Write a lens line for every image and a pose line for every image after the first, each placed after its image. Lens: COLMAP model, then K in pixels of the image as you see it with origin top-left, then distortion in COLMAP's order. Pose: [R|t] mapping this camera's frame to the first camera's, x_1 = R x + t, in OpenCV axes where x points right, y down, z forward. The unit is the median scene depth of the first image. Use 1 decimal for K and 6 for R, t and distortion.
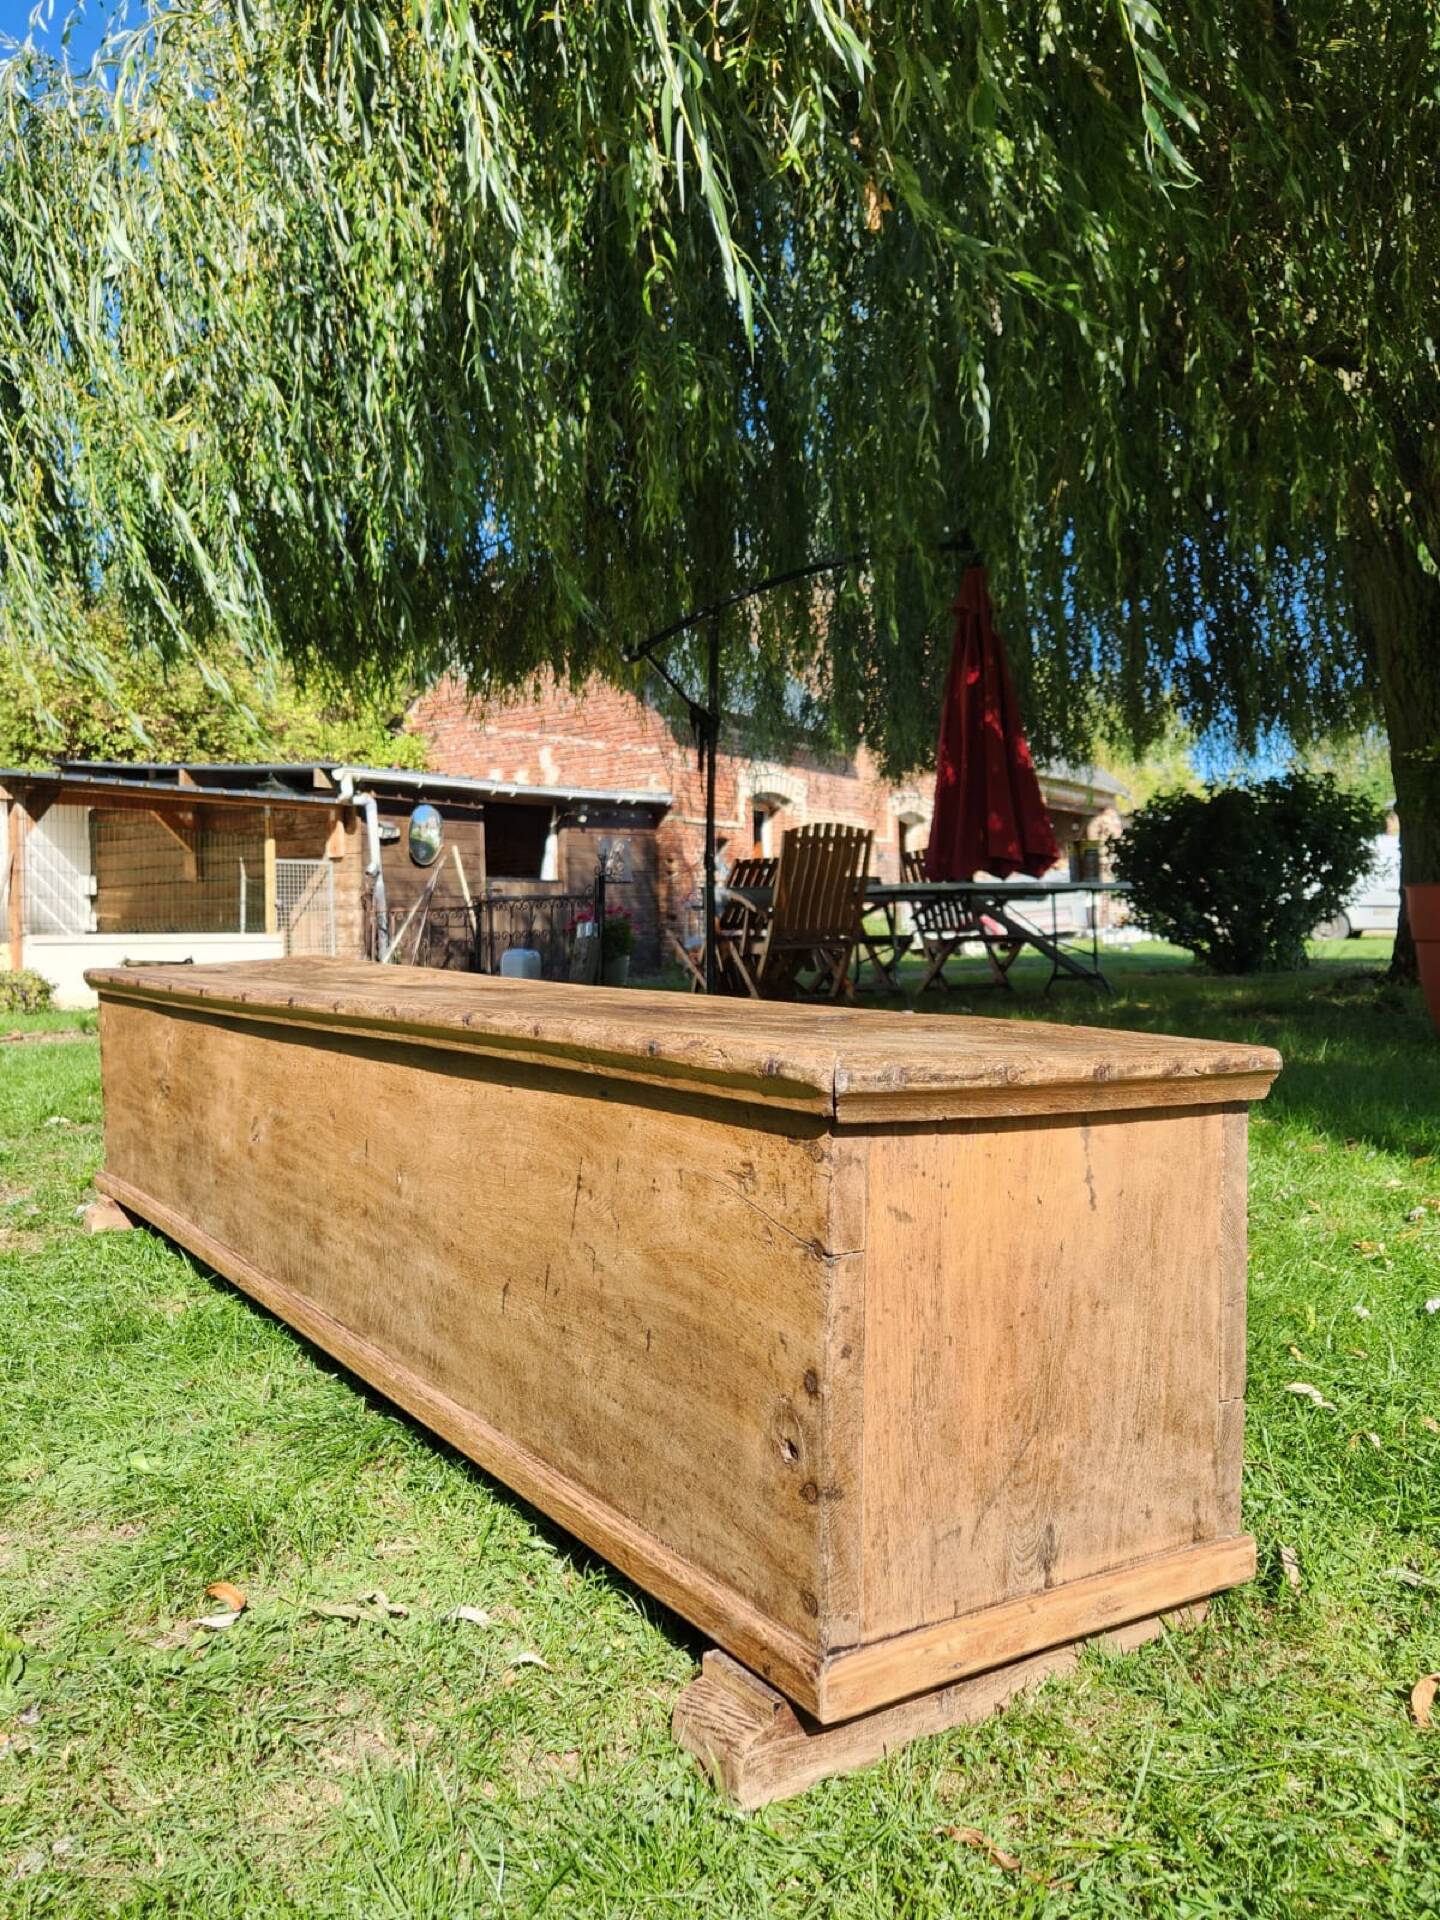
lens RADIAL K [[1495.8, 0, 675.4], [0, 1495.8, 931.2], [0, 0, 1]] dist [0.077971, -0.074823]
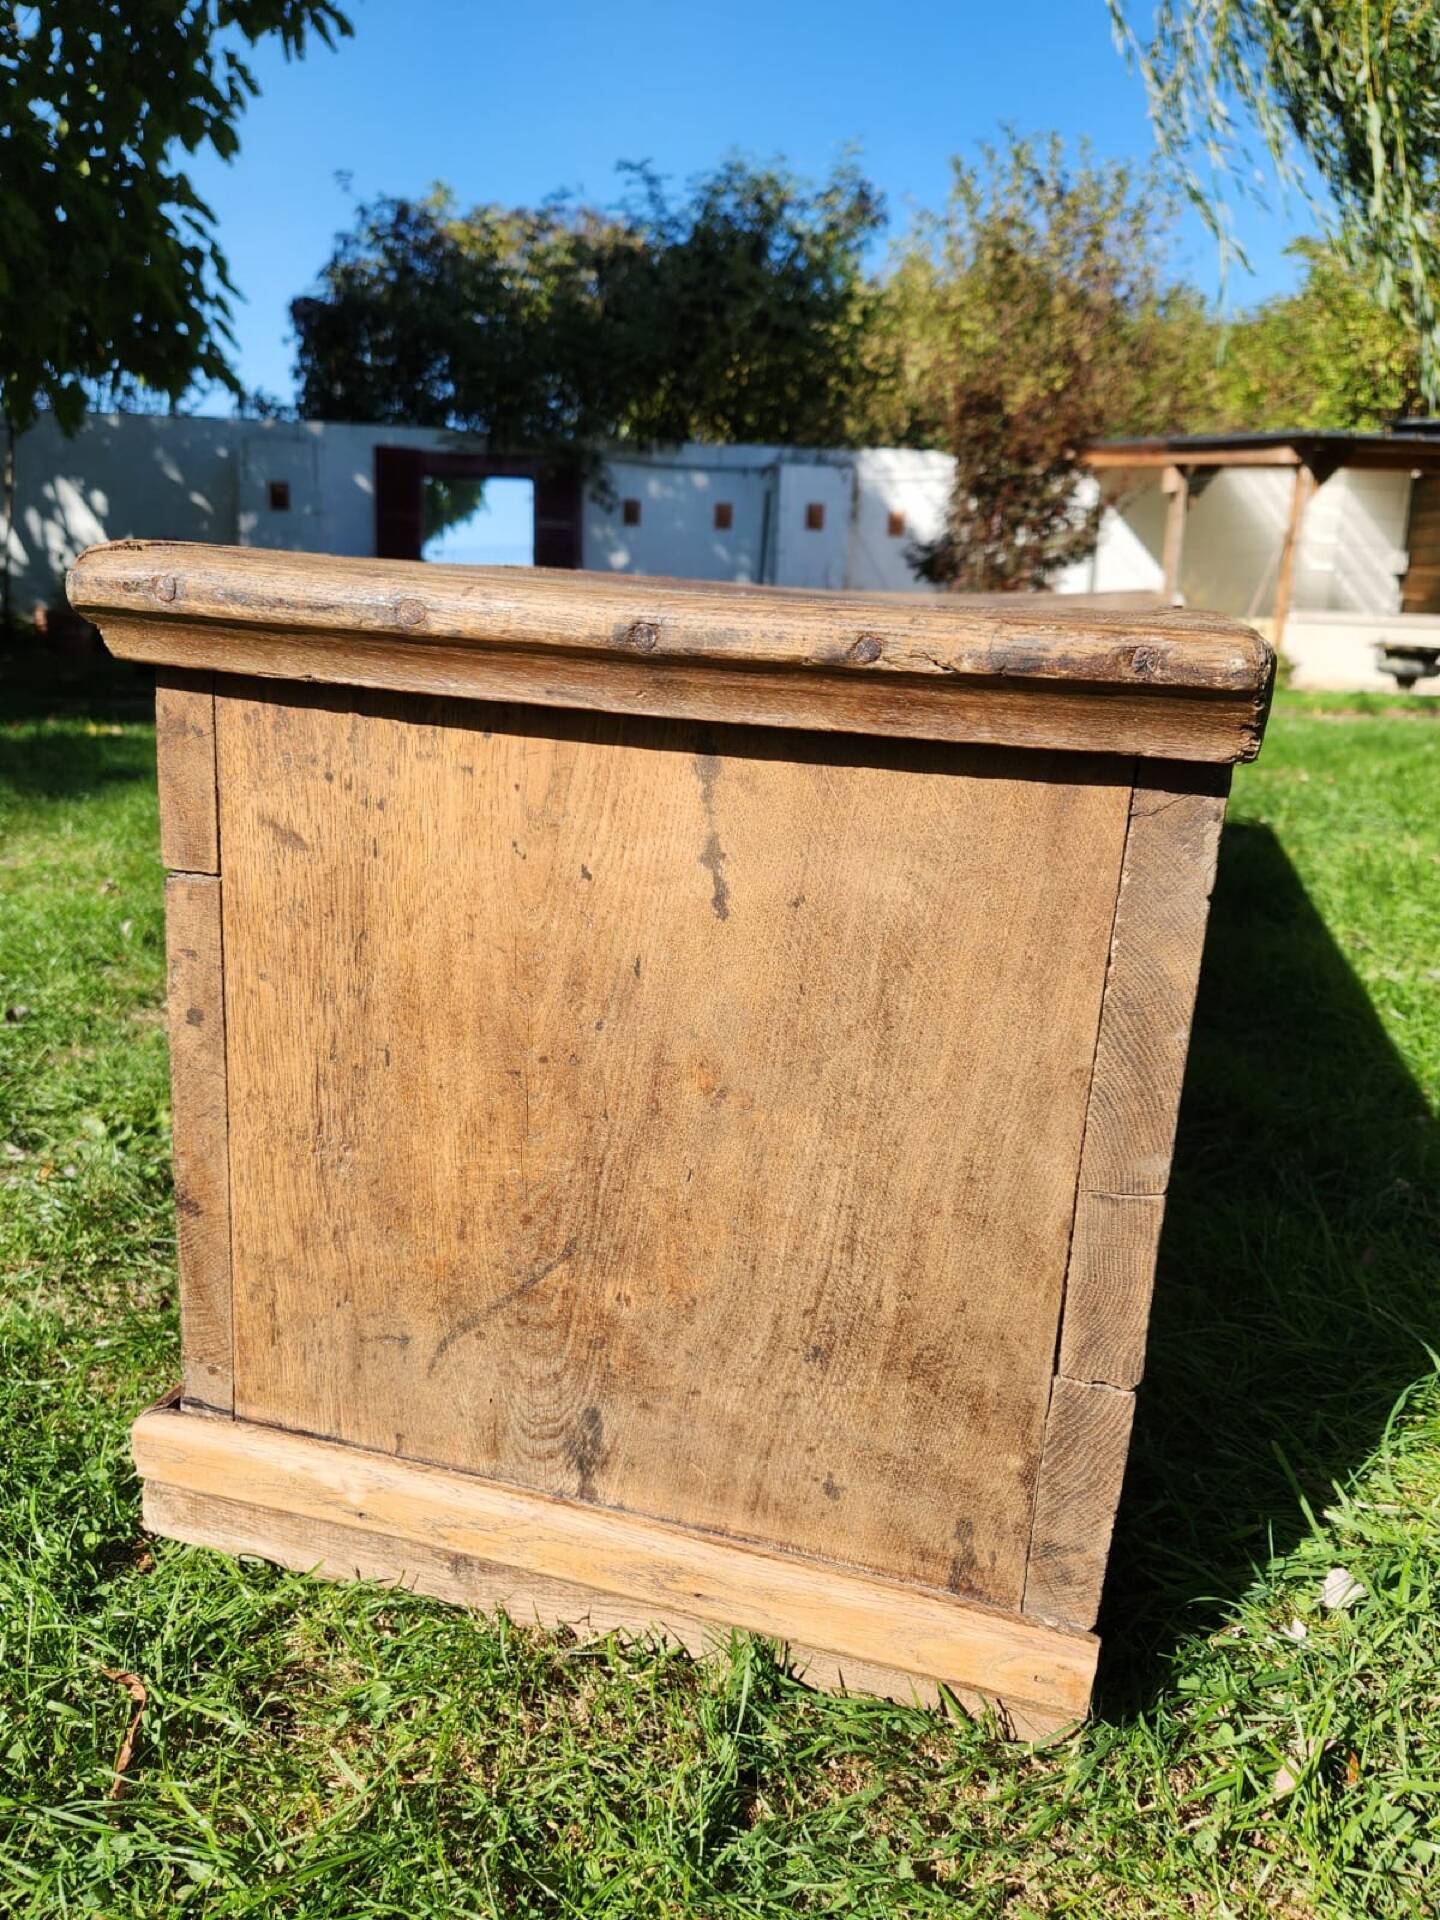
lens RADIAL K [[1483.3, 0, 720.0], [0, 1483.3, 960.0], [0, 0, 1]] dist [0.037778, -0.009623]
pose [[0.645325, 0.212988, -0.733615, 0.594459], [-0.048870, 0.969889, 0.238596, 0.069226], [0.762343, -0.118120, 0.636302, 0.608247]]
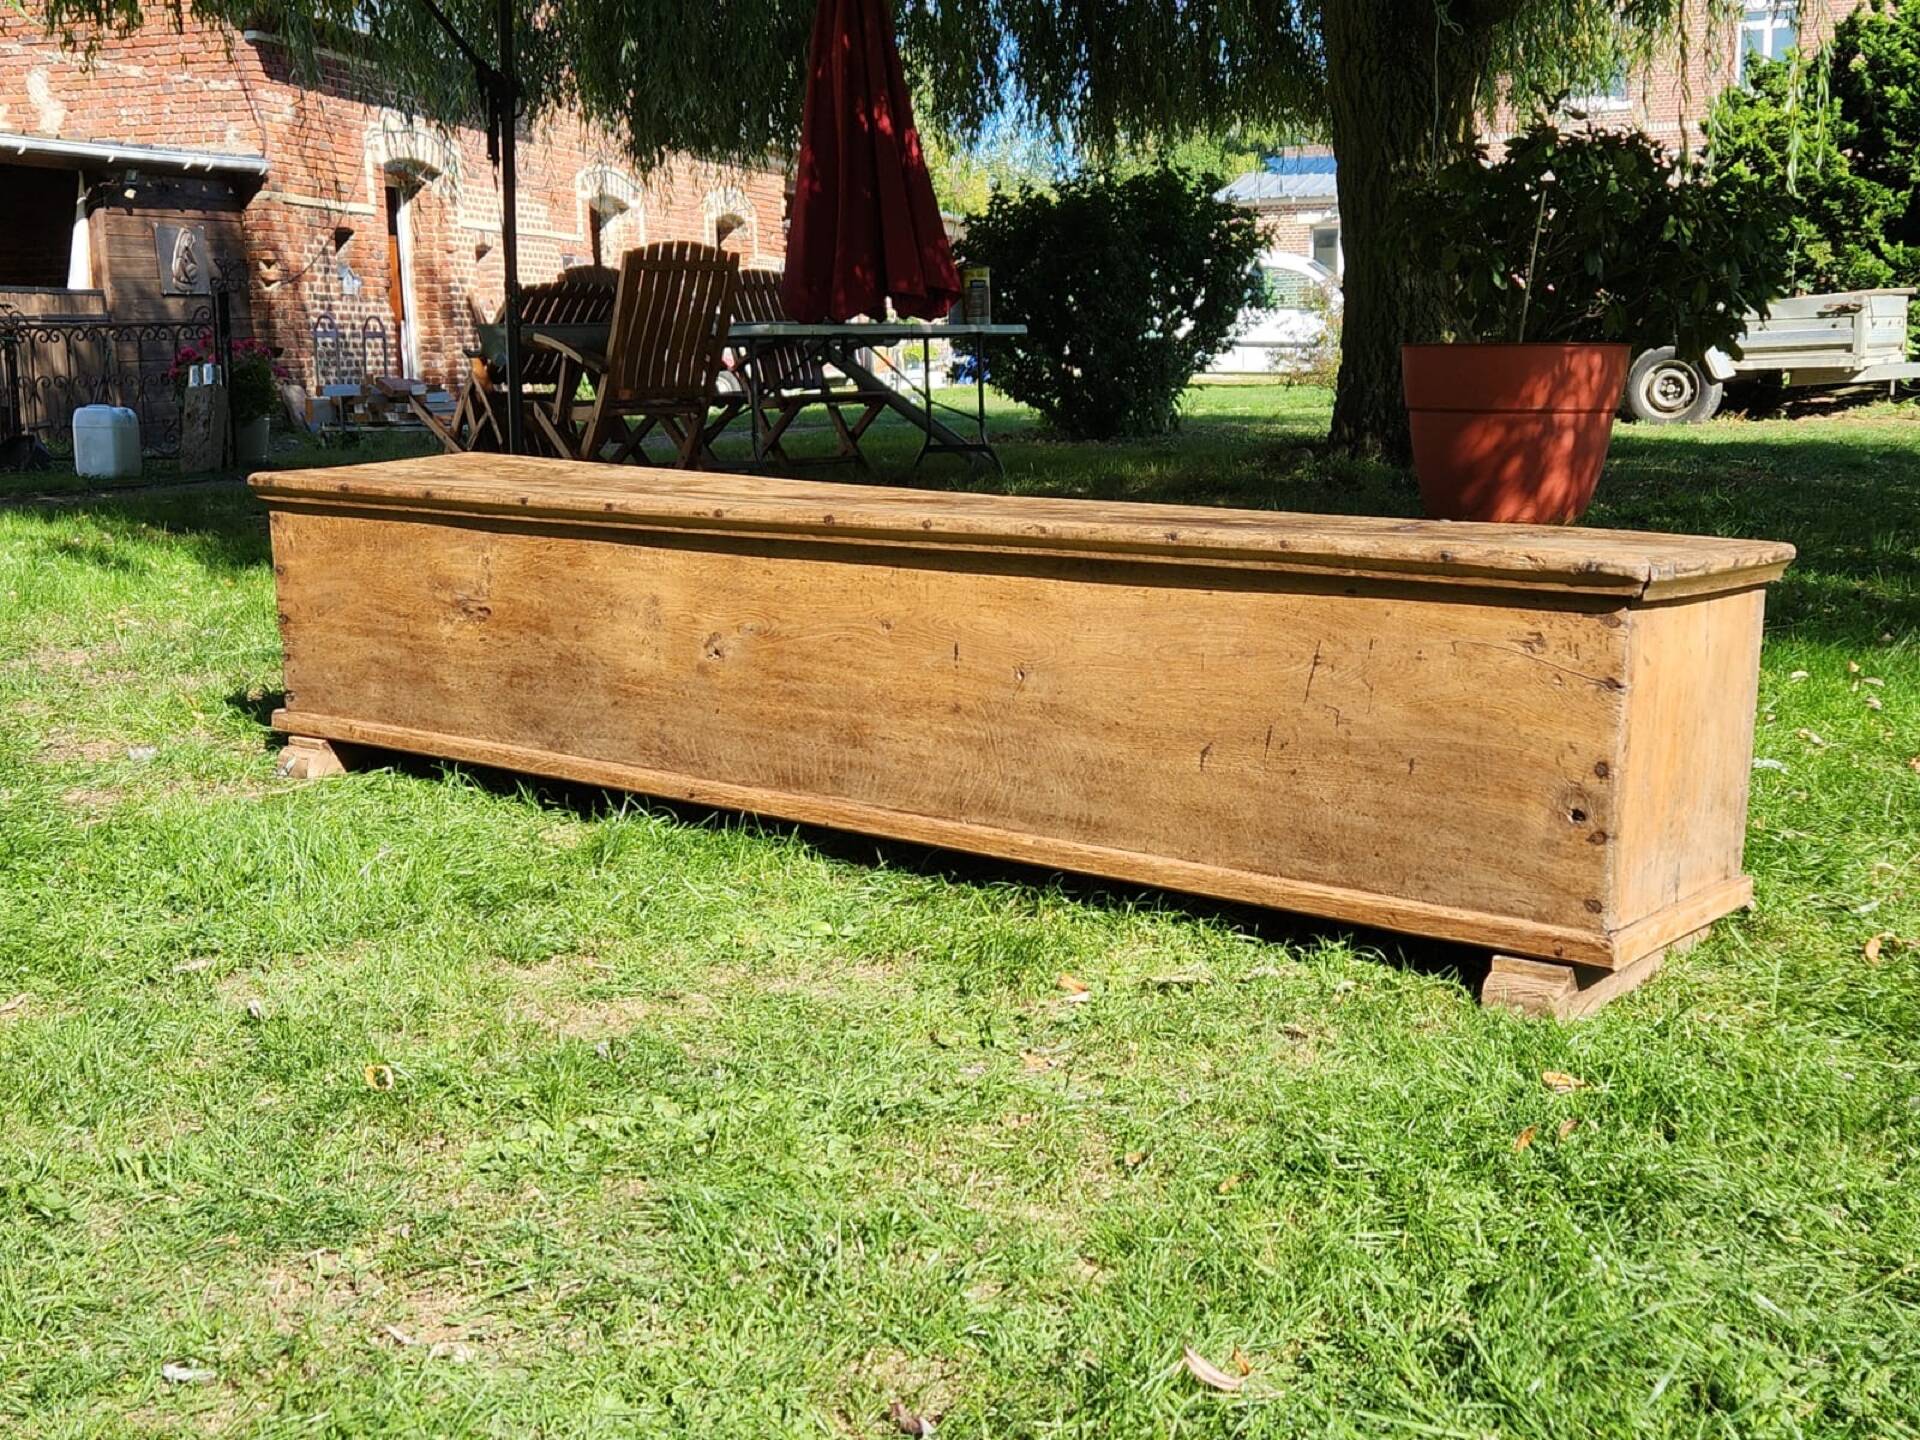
lens RADIAL K [[2227.5, 0, 960.0], [0, 2227.5, 720.0], [0, 0, 1]] dist [0.097911, -0.119300]
pose [[0.940861, -0.047128, 0.335499, -1.045380], [-0.005816, 0.987885, 0.155081, -0.082842], [-0.338743, -0.147861, 0.929188, -0.729371]]
